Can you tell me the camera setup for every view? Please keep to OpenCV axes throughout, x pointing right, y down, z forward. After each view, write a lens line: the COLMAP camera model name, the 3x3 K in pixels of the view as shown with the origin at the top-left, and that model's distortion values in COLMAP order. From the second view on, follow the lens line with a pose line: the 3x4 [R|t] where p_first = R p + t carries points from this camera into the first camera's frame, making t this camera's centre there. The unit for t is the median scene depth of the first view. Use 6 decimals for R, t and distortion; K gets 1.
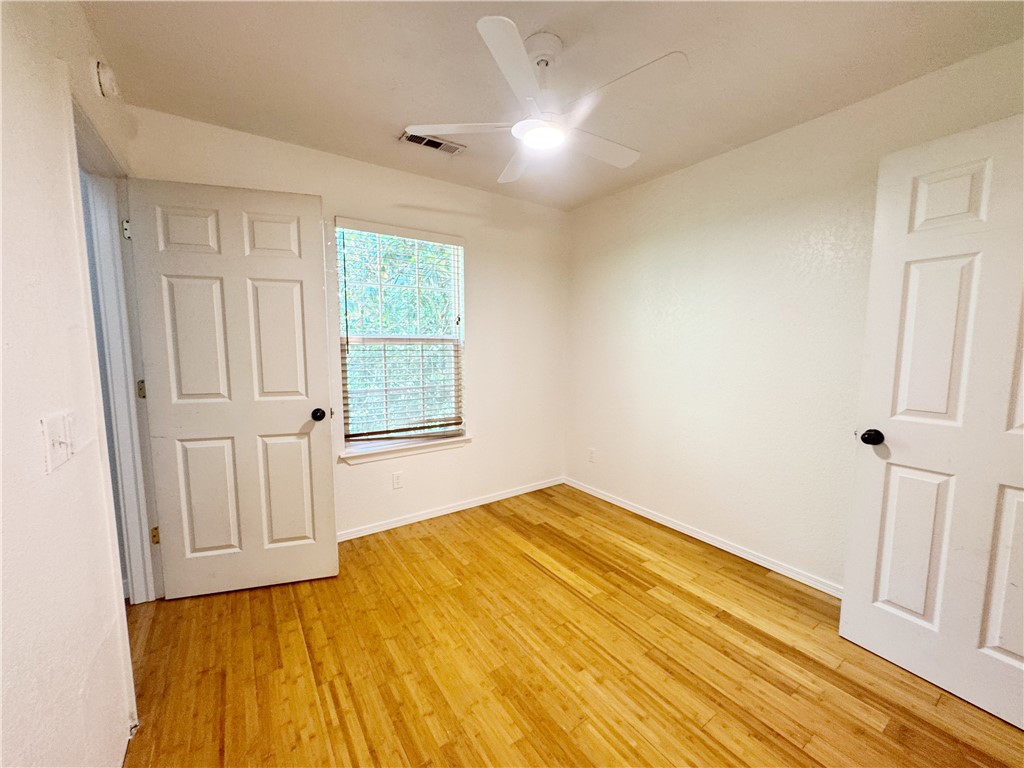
lens RADIAL K [[407.8, 0, 514.5], [0, 407.8, 382.8], [0, 0, 1]] dist [-0.003123, 0.000319]
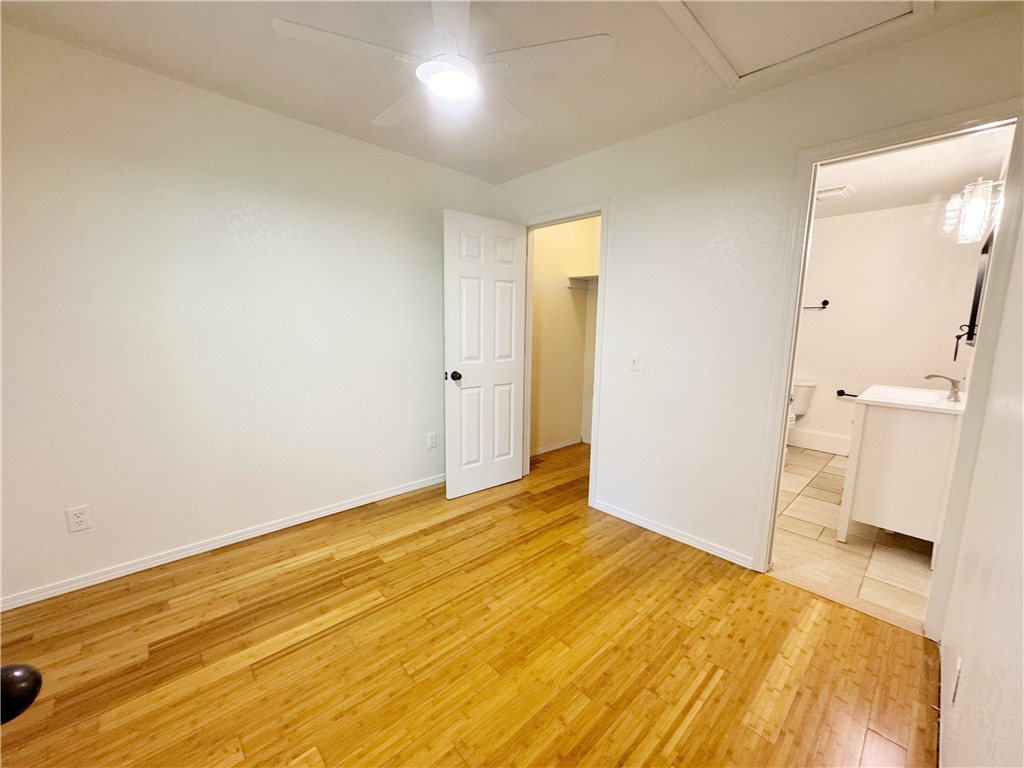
lens RADIAL K [[407.8, 0, 511.9], [0, 407.8, 385.4], [0, 0, 1]] dist [-0.003123, 0.000319]
pose [[-0.145802, -0.147172, 0.978306, -0.728076], [0.080260, 0.983854, 0.159968, -0.072531], [-0.986053, 0.101843, -0.131636, 0.851596]]
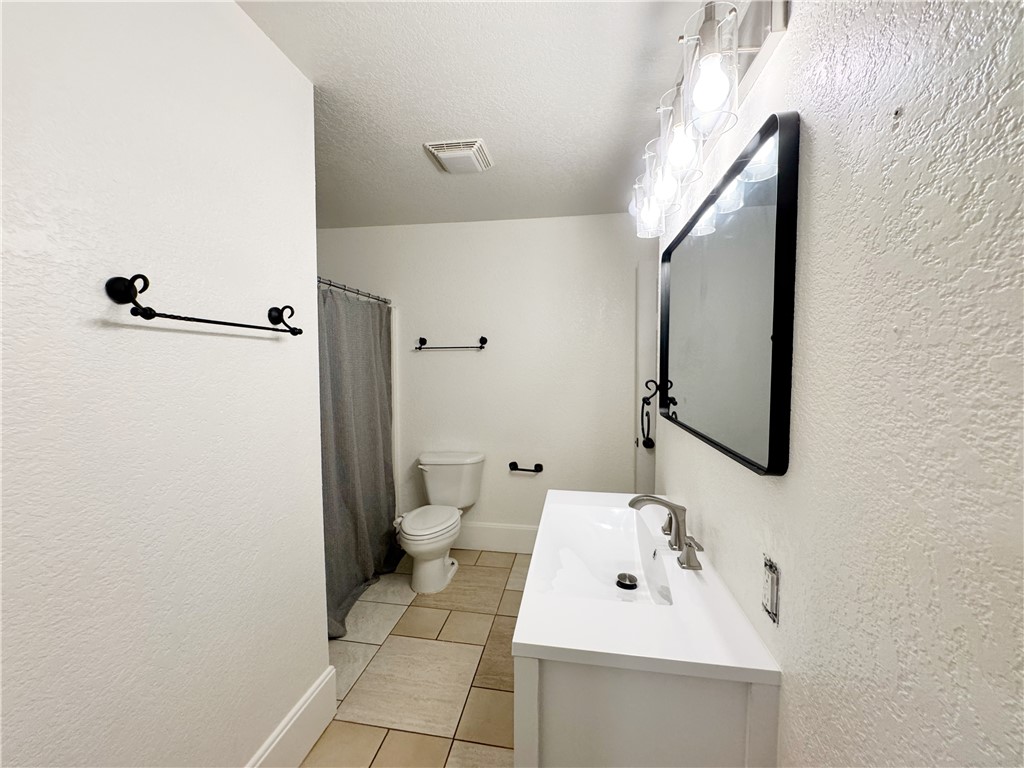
lens RADIAL K [[407.8, 0, 511.9], [0, 407.8, 386.4], [0, 0, 1]] dist [-0.003123, 0.000319]
pose [[-0.715279, -0.042018, 0.697574, -0.370933], [0.068250, 0.989219, 0.129568, -0.060419], [-0.695498, 0.140287, -0.704700, 0.423048]]
